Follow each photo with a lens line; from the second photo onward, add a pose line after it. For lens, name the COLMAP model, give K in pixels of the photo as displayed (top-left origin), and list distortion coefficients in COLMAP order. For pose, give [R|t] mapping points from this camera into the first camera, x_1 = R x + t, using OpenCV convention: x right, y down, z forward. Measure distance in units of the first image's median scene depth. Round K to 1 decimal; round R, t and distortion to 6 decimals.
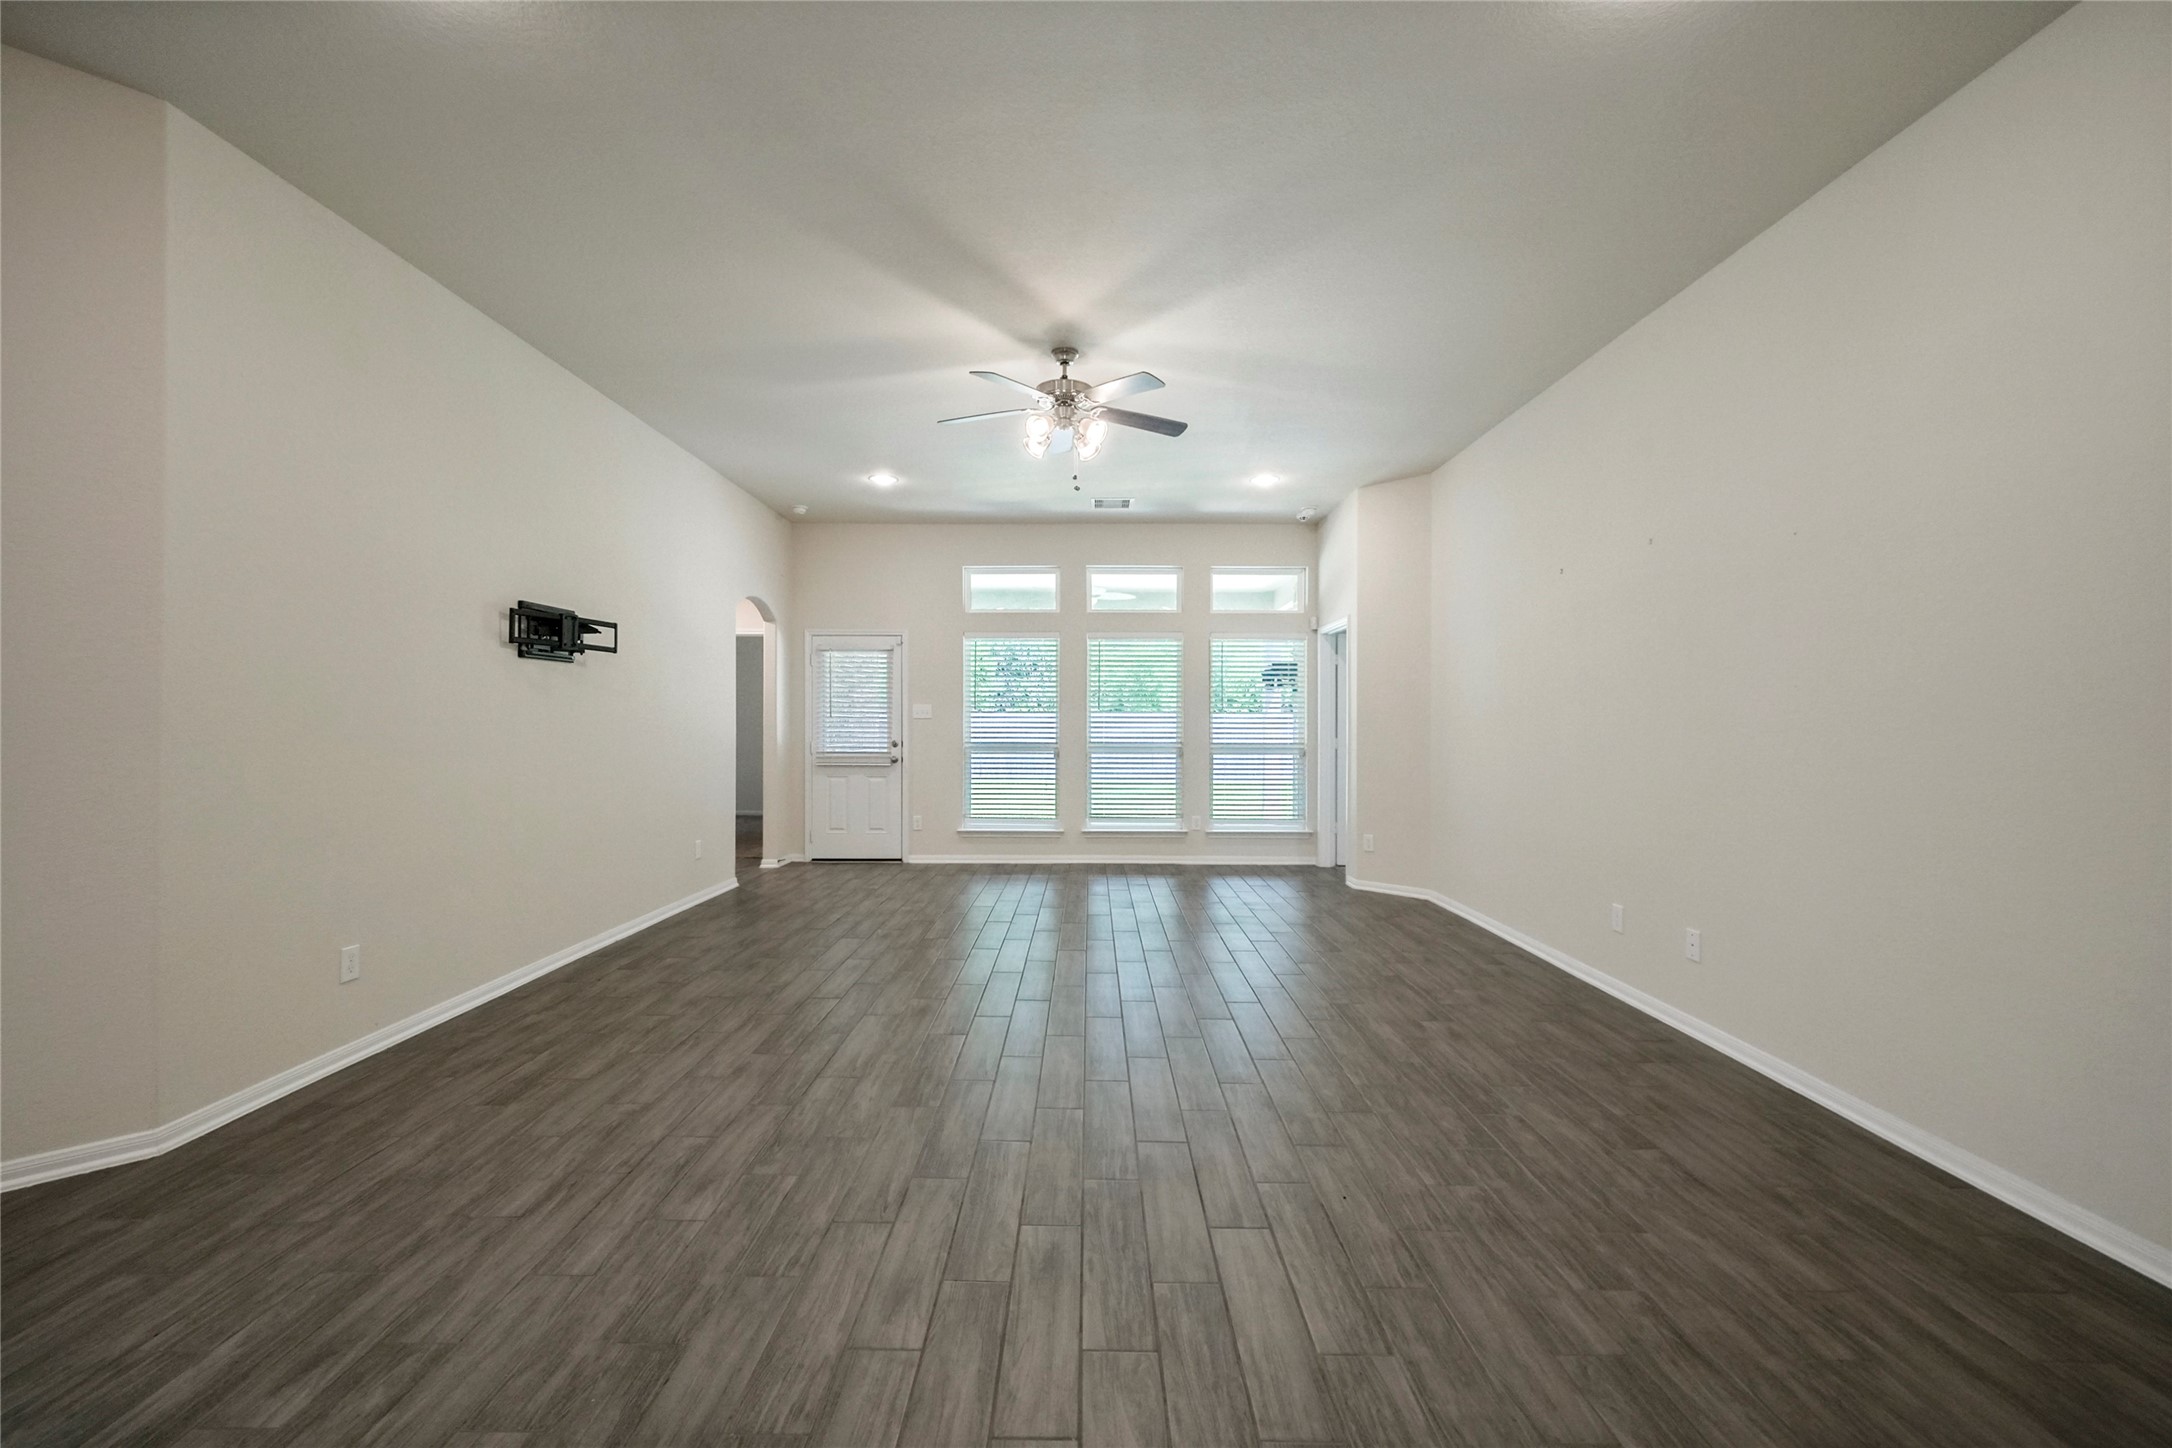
lens RADIAL K [[896.9, 0, 1074.8], [0, 896.9, 724.4], [0, 0, 1]] dist [0.001956, -0.000628]
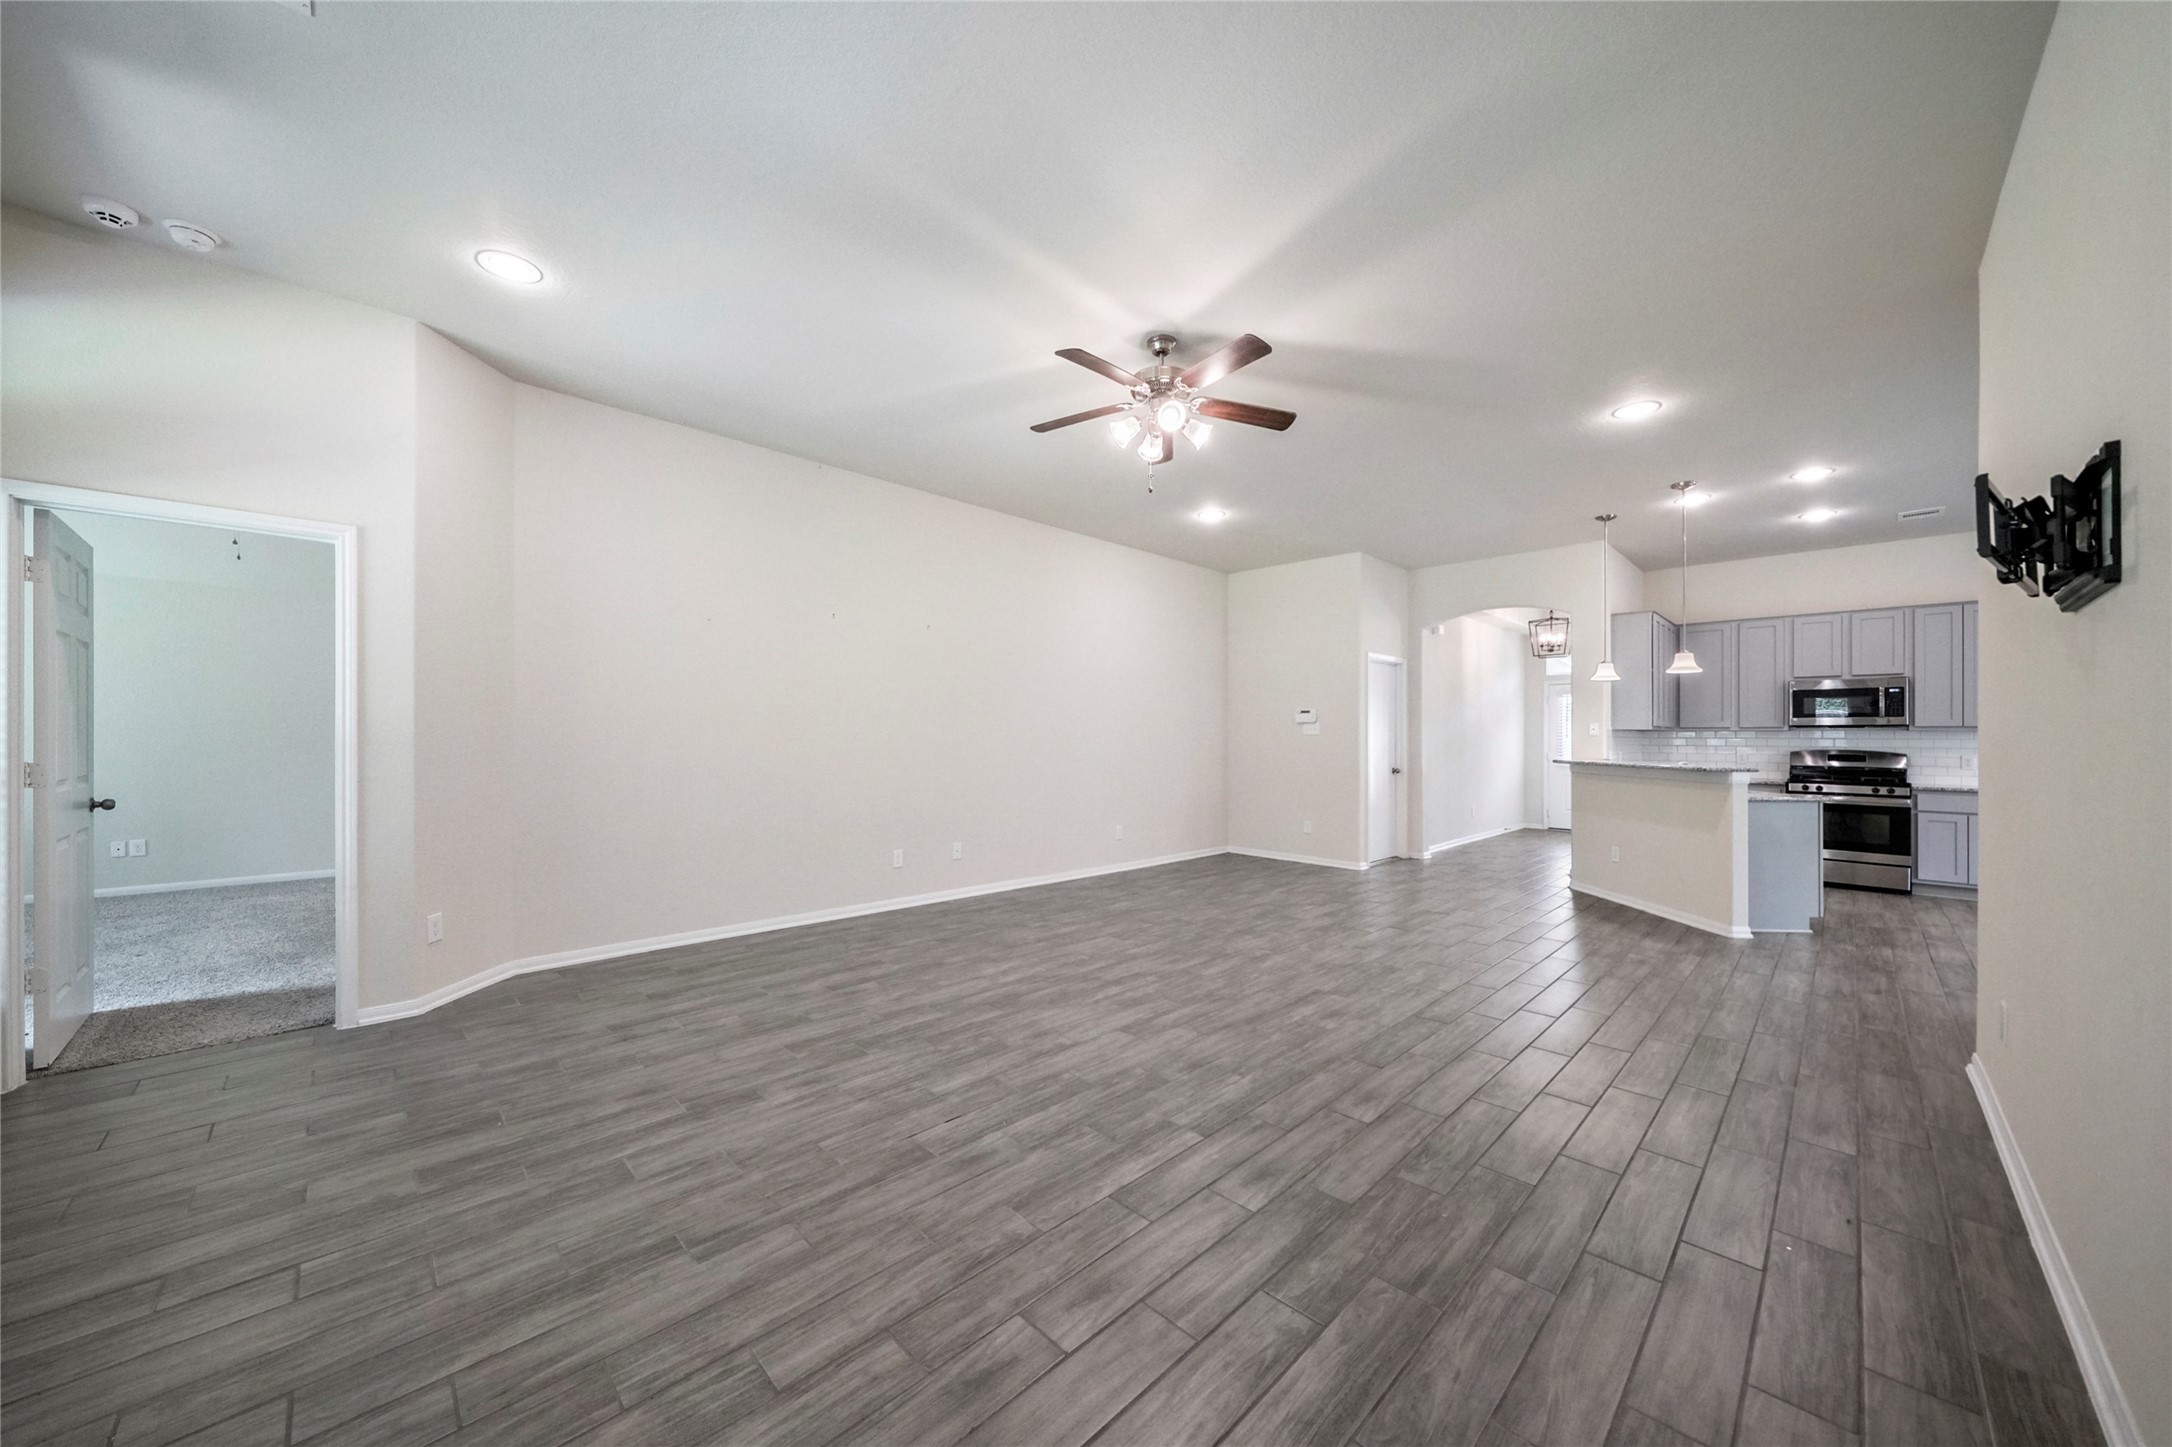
lens RADIAL K [[750.0, 0, 1084.1], [0, 750.0, 729.4], [0, 0, 1]] dist [-0.007242, 0.000157]
pose [[-0.710300, -0.002347, 0.703895, -0.501379], [-0.010750, 0.999914, -0.007514, -0.001241], [-0.703817, -0.012904, -0.710264, 1.588130]]
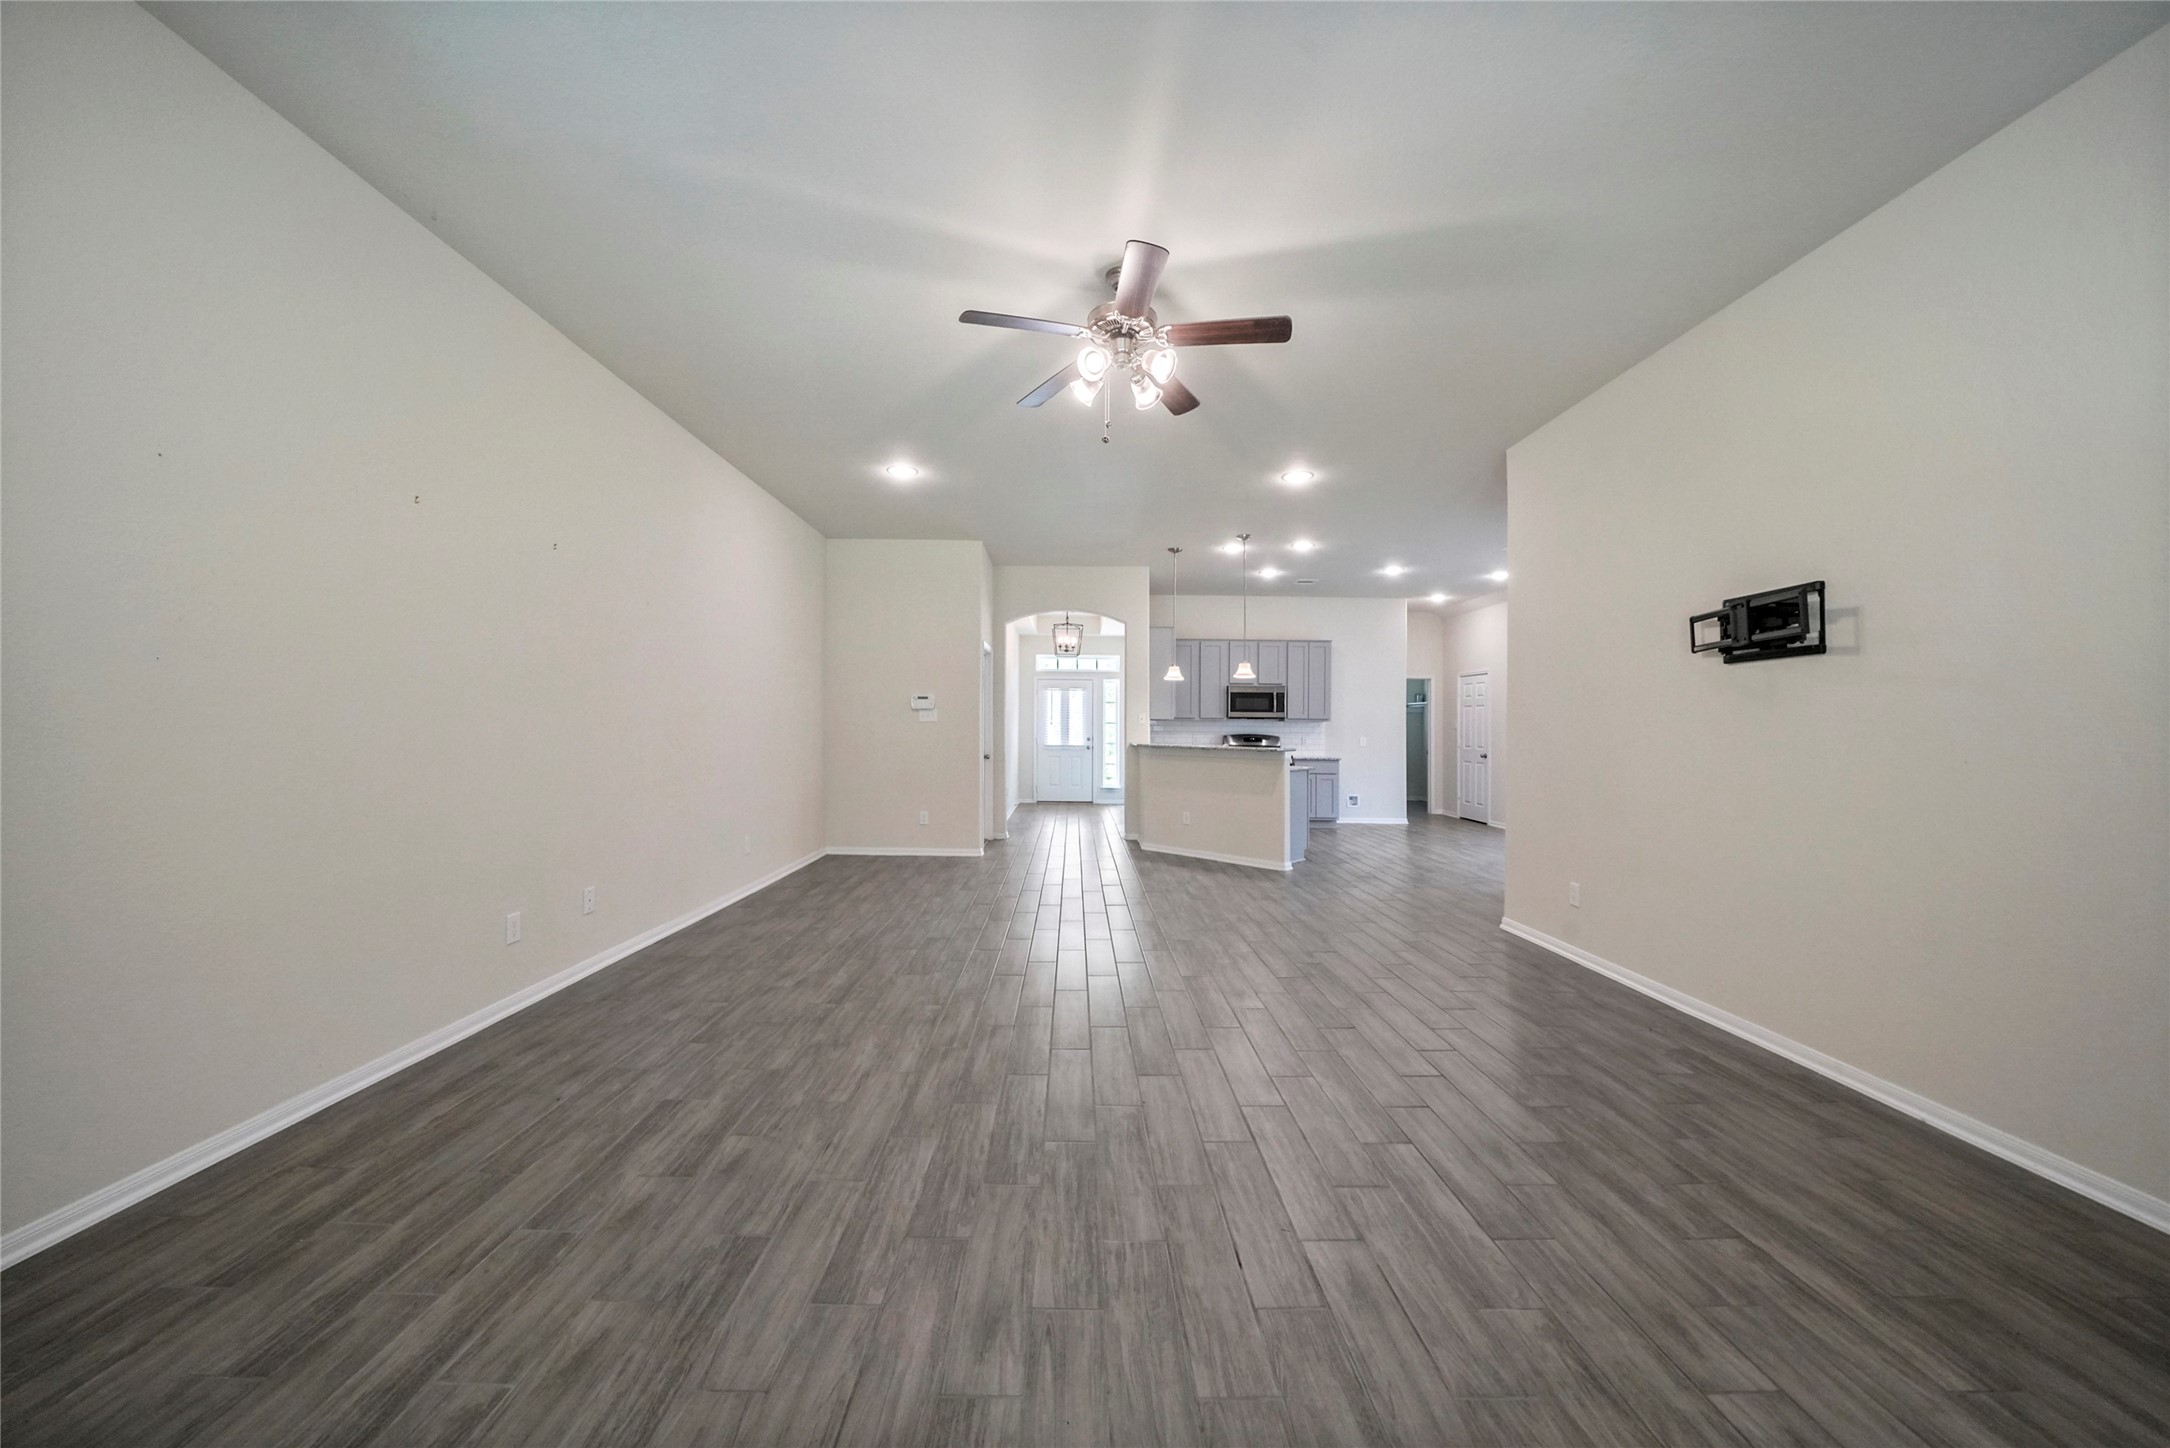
lens RADIAL K [[749.3, 0, 1075.4], [0, 749.3, 723.4], [0, 0, 1]] dist [-0.007242, 0.000157]
pose [[-0.999766, -0.015904, -0.014685, 0.039098], [-0.015831, 0.999862, -0.005038, -0.000025], [0.014764, -0.004804, -0.999879, 1.659428]]
